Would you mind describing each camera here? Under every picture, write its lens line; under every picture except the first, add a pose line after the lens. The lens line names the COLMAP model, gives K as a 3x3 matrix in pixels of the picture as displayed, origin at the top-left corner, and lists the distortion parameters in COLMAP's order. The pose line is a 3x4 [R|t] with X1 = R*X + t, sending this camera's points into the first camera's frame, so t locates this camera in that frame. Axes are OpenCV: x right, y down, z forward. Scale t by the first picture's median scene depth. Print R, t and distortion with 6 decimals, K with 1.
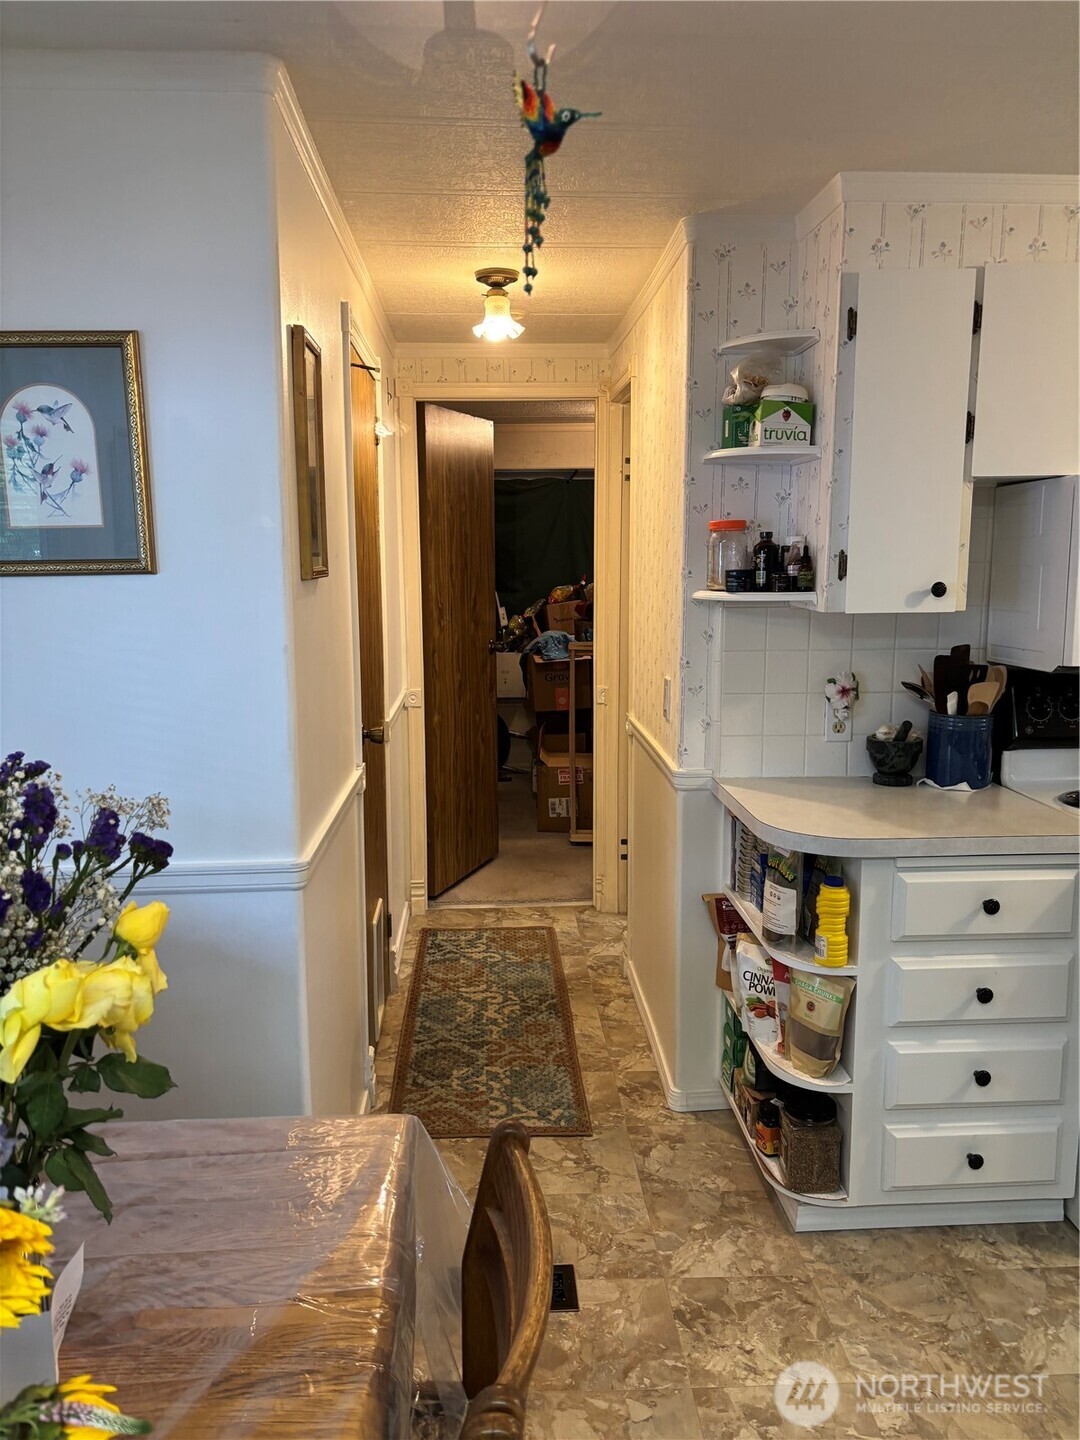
lens RADIAL K [[1098.3, 0, 540.3], [0, 1098.3, 721.1], [0, 0, 1]] dist [0.054461, -0.065724]
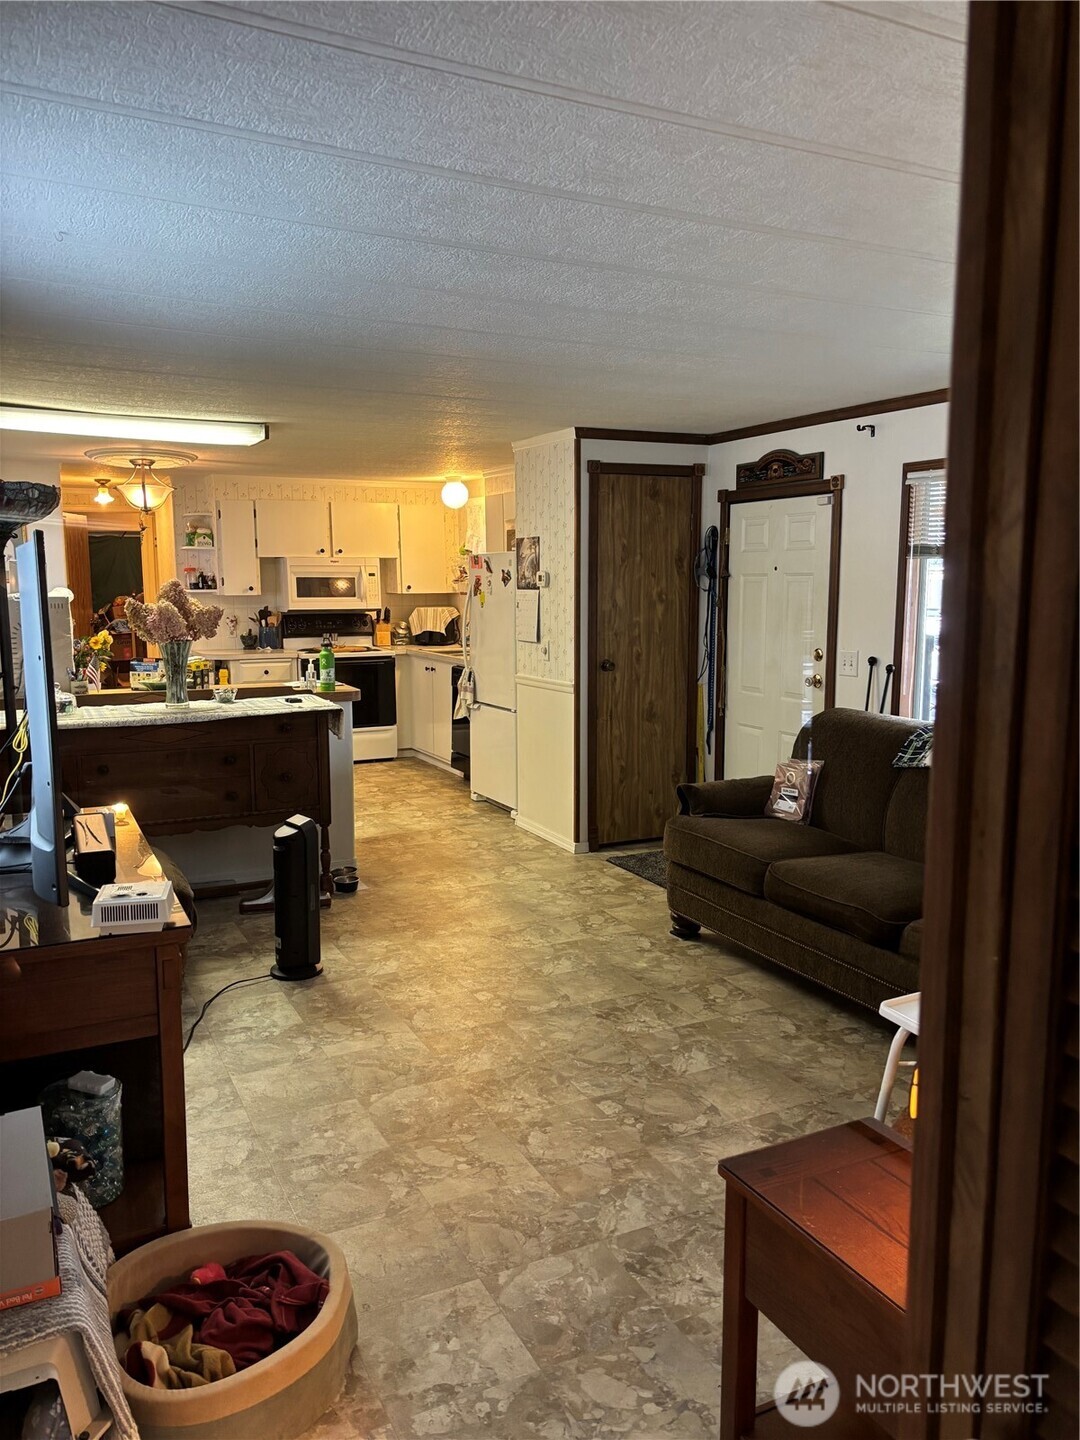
lens RADIAL K [[1098.3, 0, 549.8], [0, 1098.3, 754.6], [0, 0, 1]] dist [0.054461, -0.065724]
pose [[0.916681, -0.063339, 0.394569, -0.184806], [0.060627, 0.997973, 0.019349, 0.384234], [-0.394995, 0.006185, 0.918663, -2.512103]]
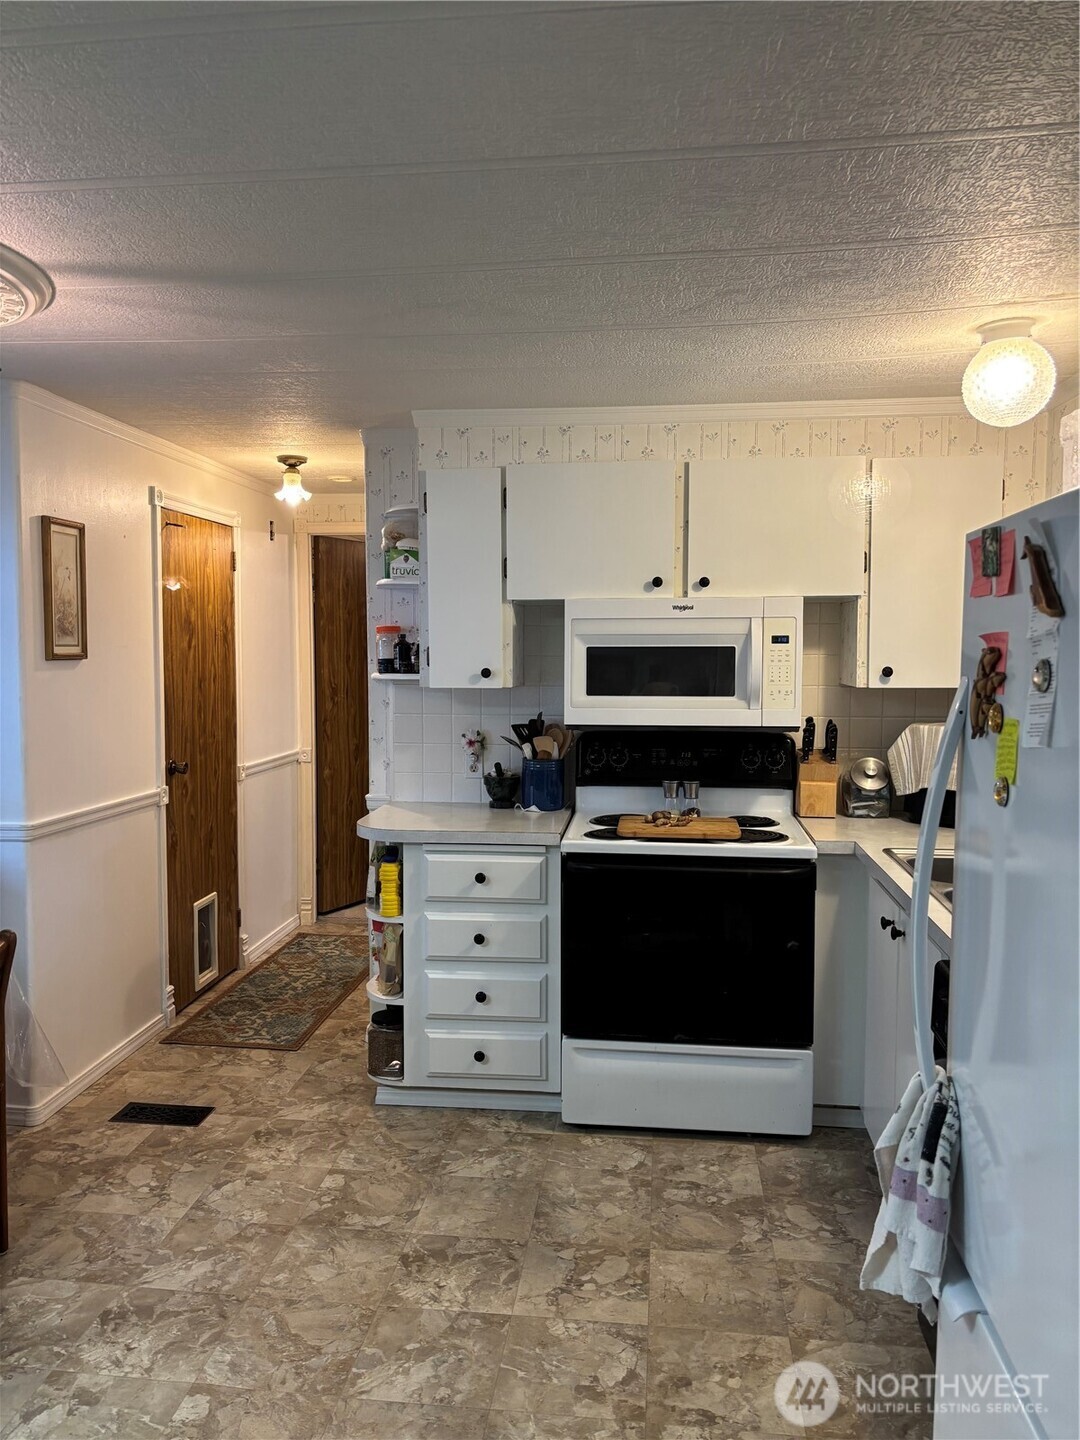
lens RADIAL K [[1098.3, 0, 537.3], [0, 1098.3, 715.3], [0, 0, 1]] dist [0.054461, -0.065724]
pose [[0.986524, 0.016817, -0.162752, 0.643719], [-0.031421, 0.995662, -0.087583, 0.065341], [0.160573, 0.091517, 0.982772, -0.437053]]
